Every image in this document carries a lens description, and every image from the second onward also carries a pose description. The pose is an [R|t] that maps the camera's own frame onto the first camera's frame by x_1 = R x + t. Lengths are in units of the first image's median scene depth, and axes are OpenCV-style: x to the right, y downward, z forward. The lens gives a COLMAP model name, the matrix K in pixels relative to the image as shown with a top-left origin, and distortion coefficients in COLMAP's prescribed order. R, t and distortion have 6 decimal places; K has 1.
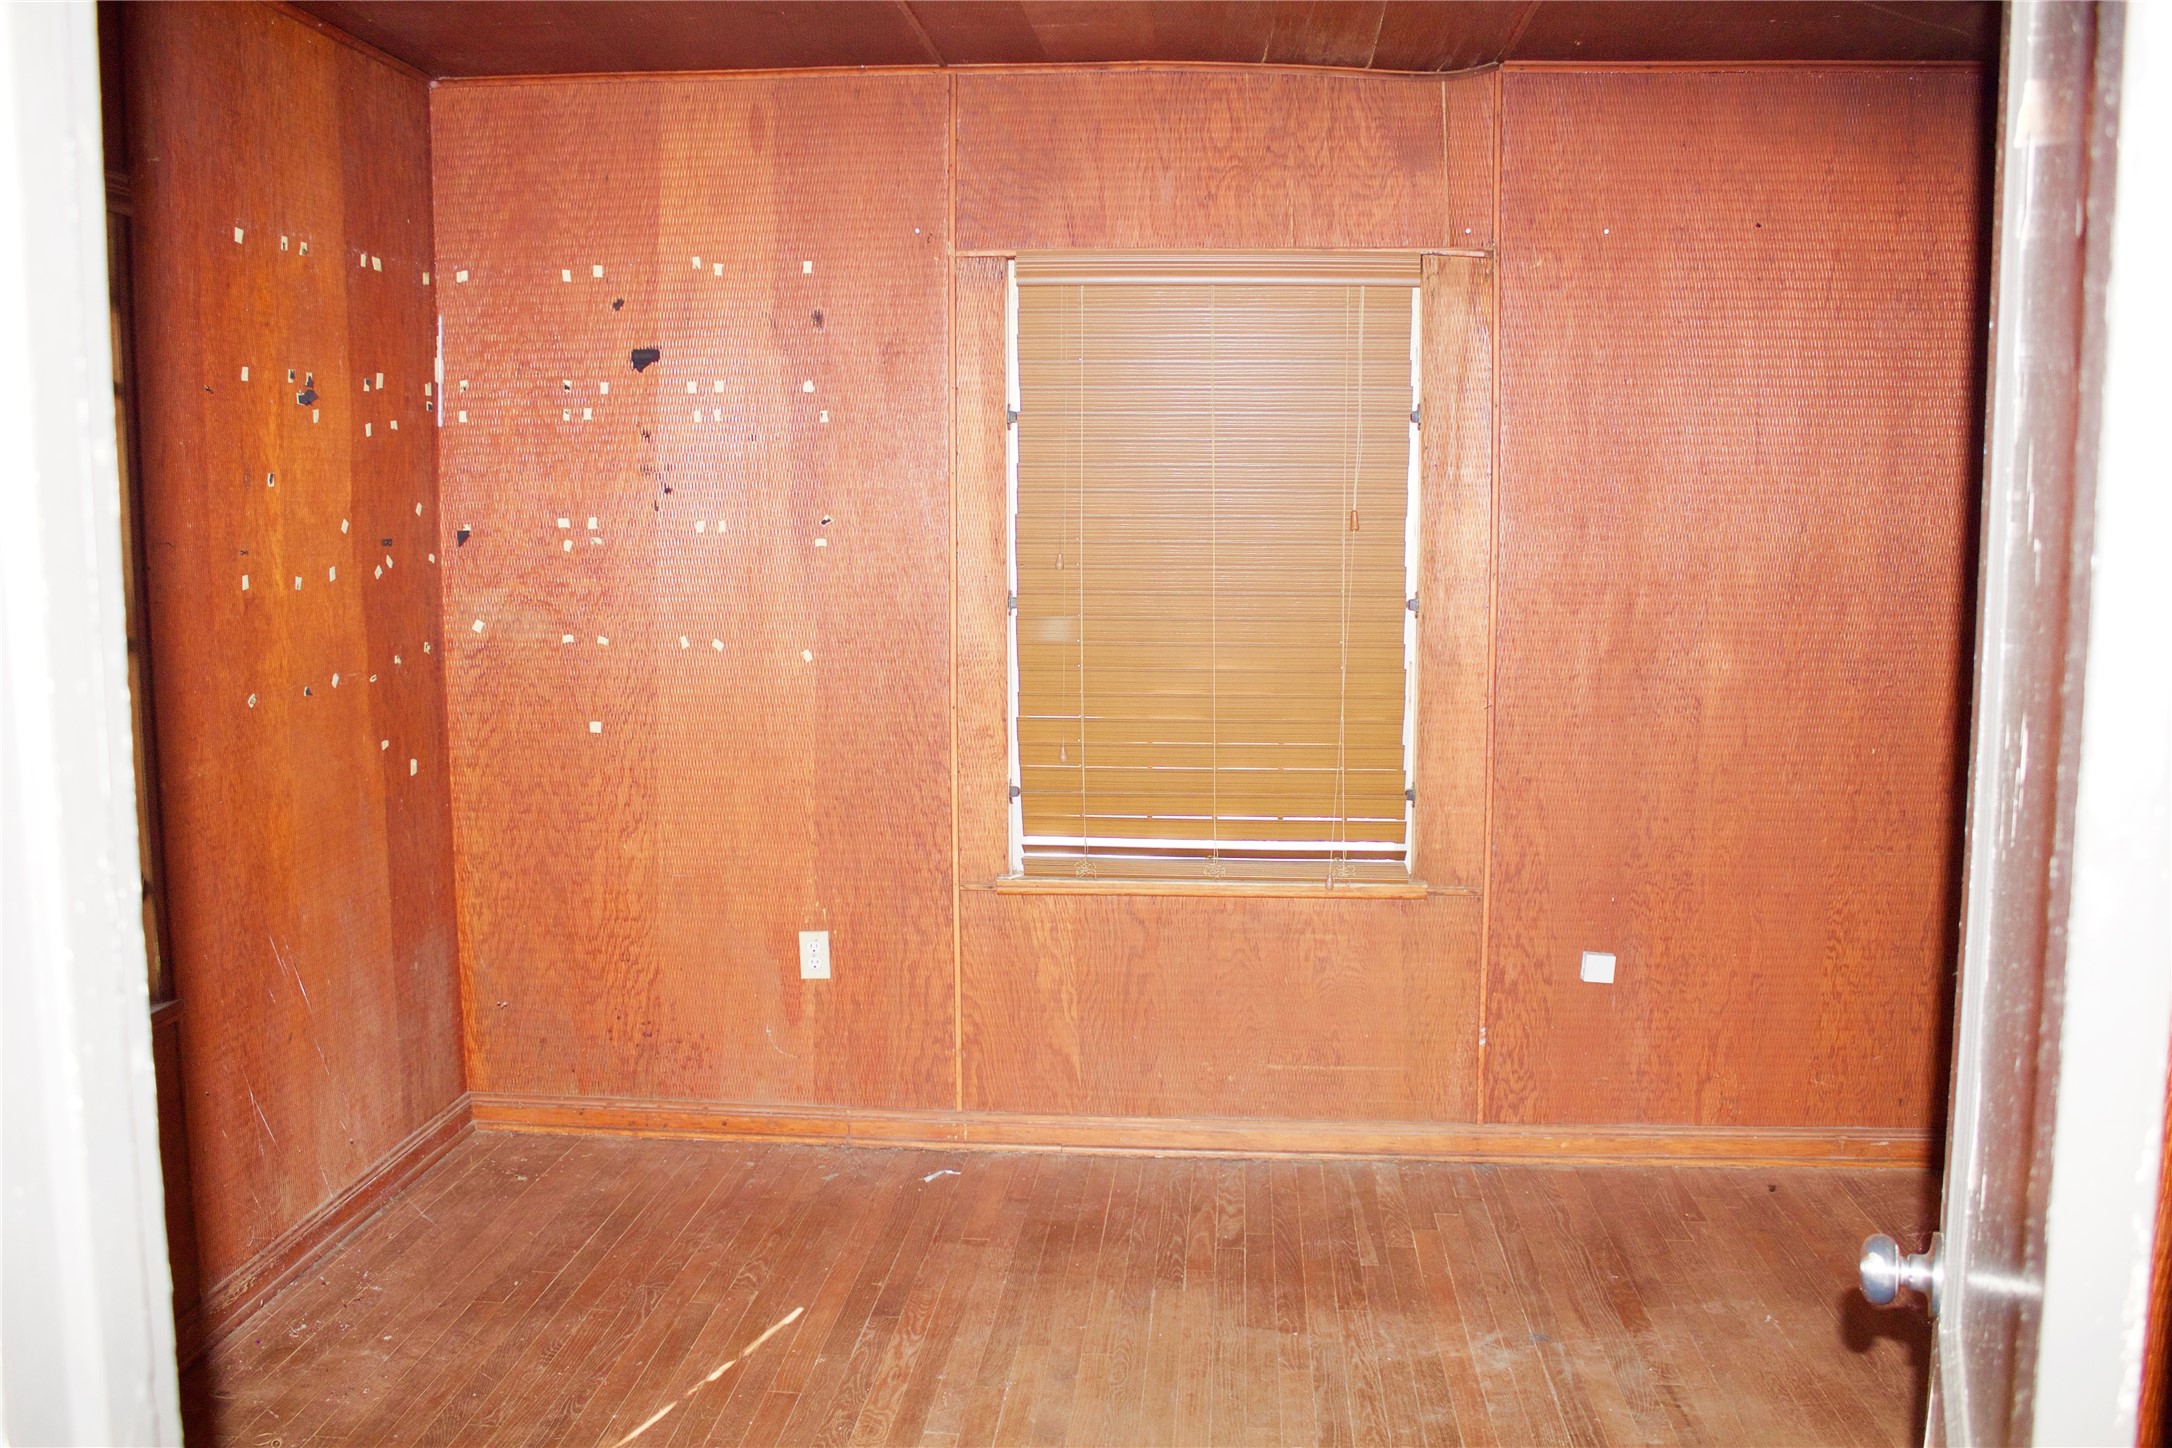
lens RADIAL K [[1837.2, 0, 1080.9], [0, 1837.2, 722.1], [0, 0, 1]] dist [-0.144837, 0.064270]
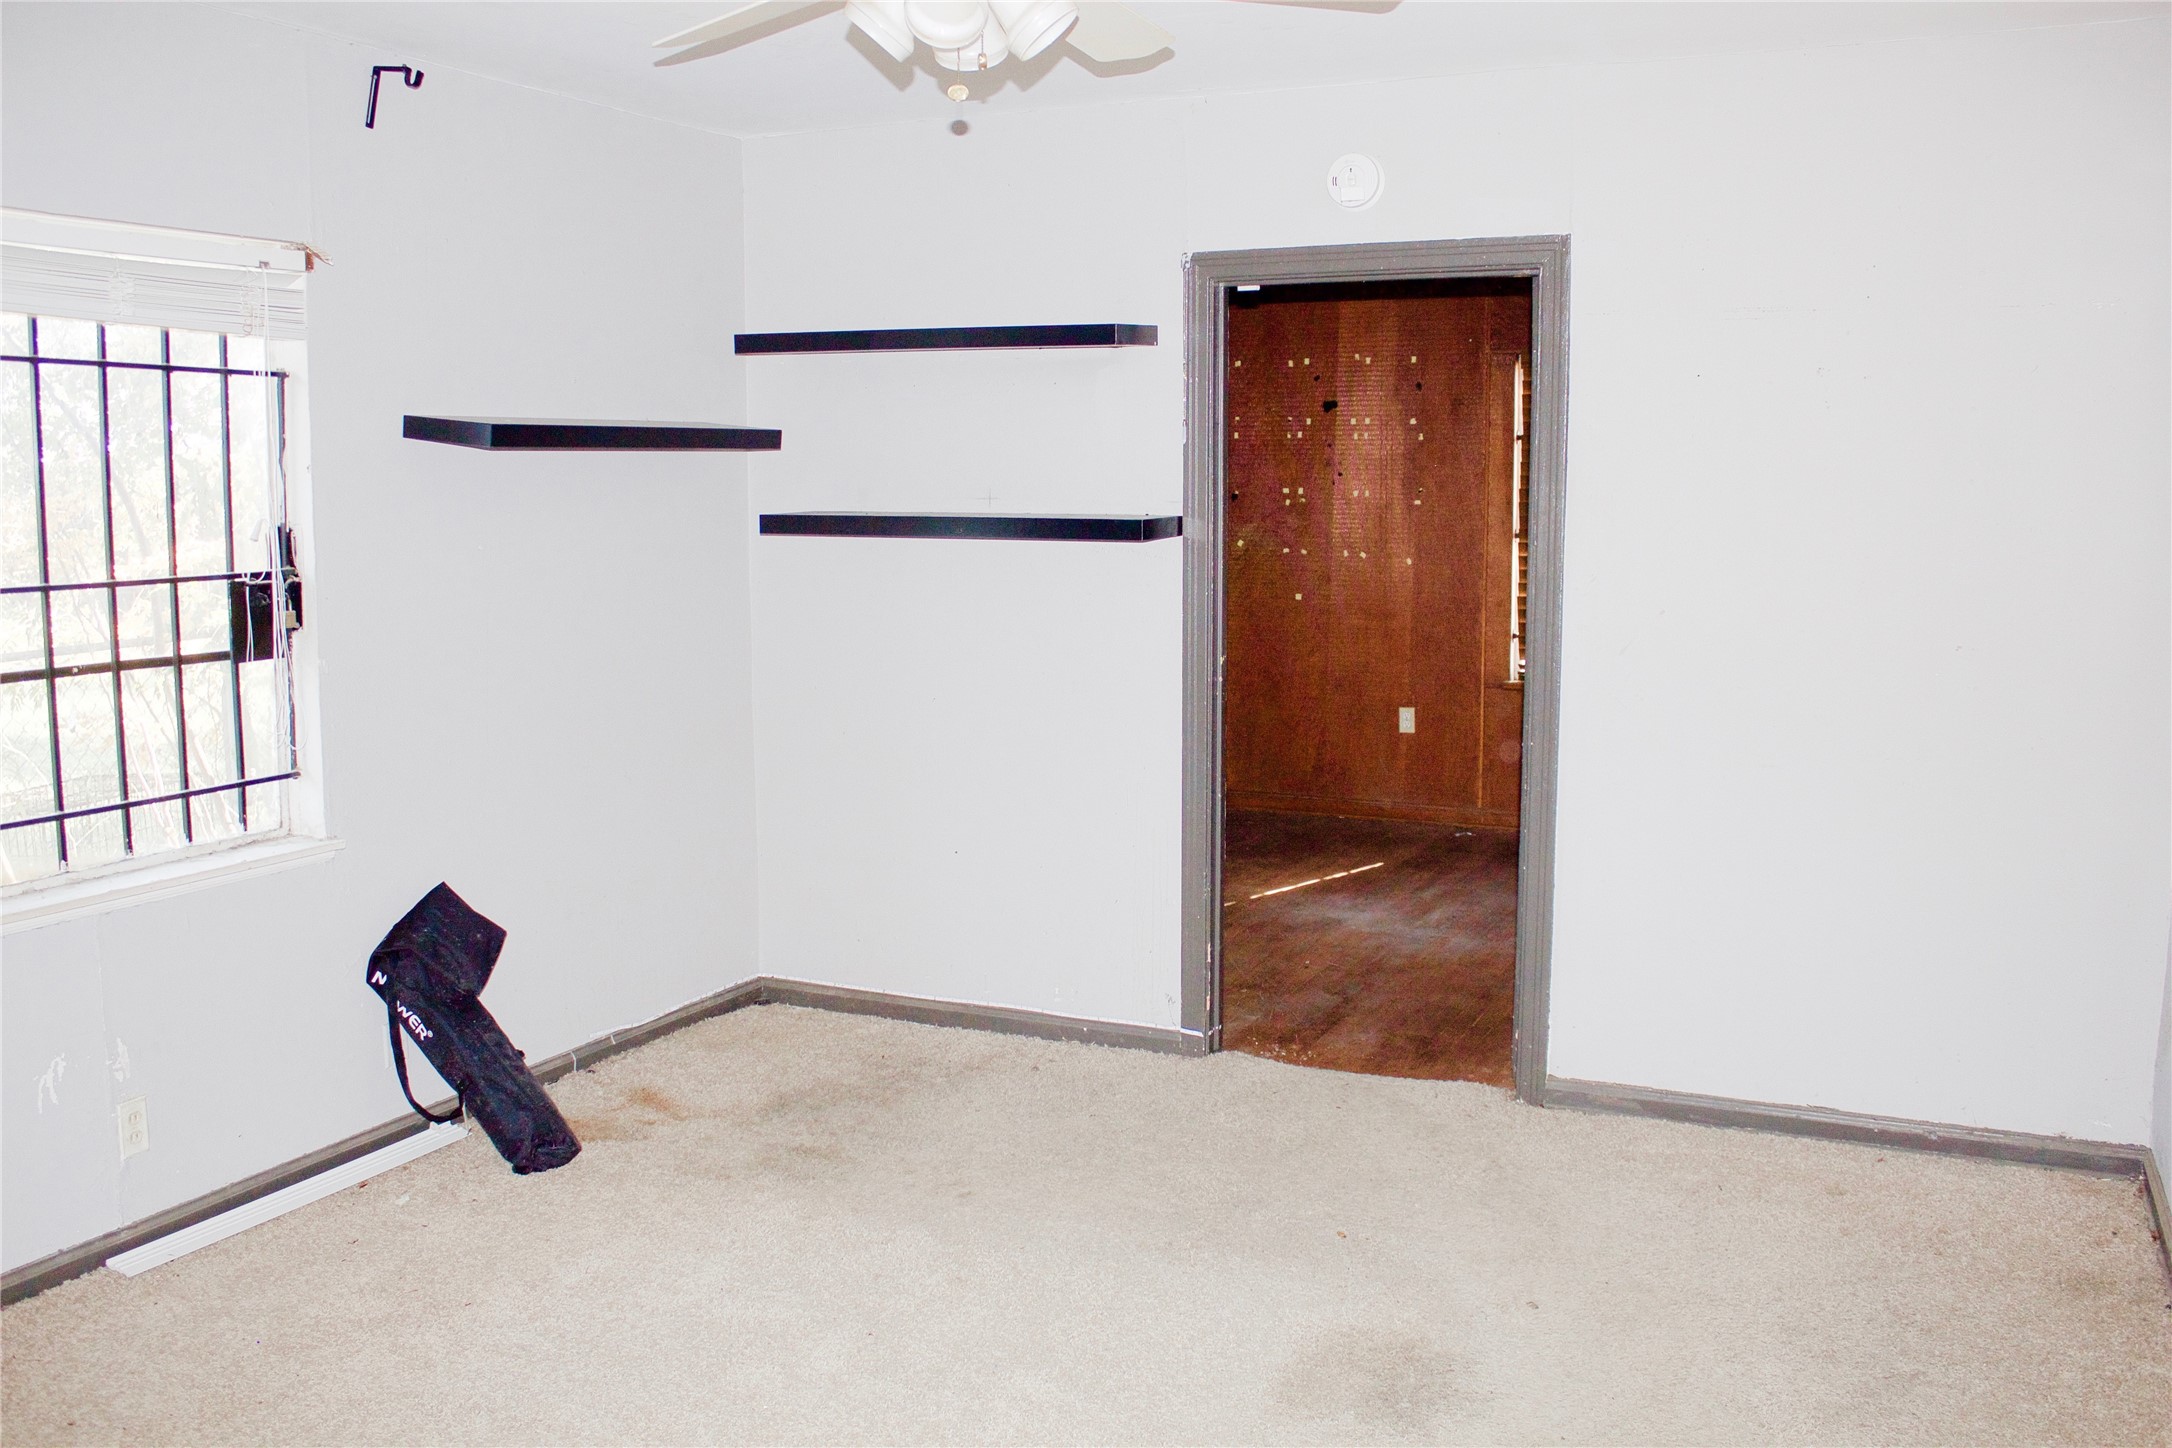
lens RADIAL K [[1837.2, 0, 1086.1], [0, 1837.2, 720.6], [0, 0, 1]] dist [-0.144837, 0.064270]
pose [[0.933917, 0.044055, -0.354766, 0.222927], [-0.040552, 0.999028, 0.017308, 0.112040], [0.355183, -0.001778, 0.934795, -0.916647]]
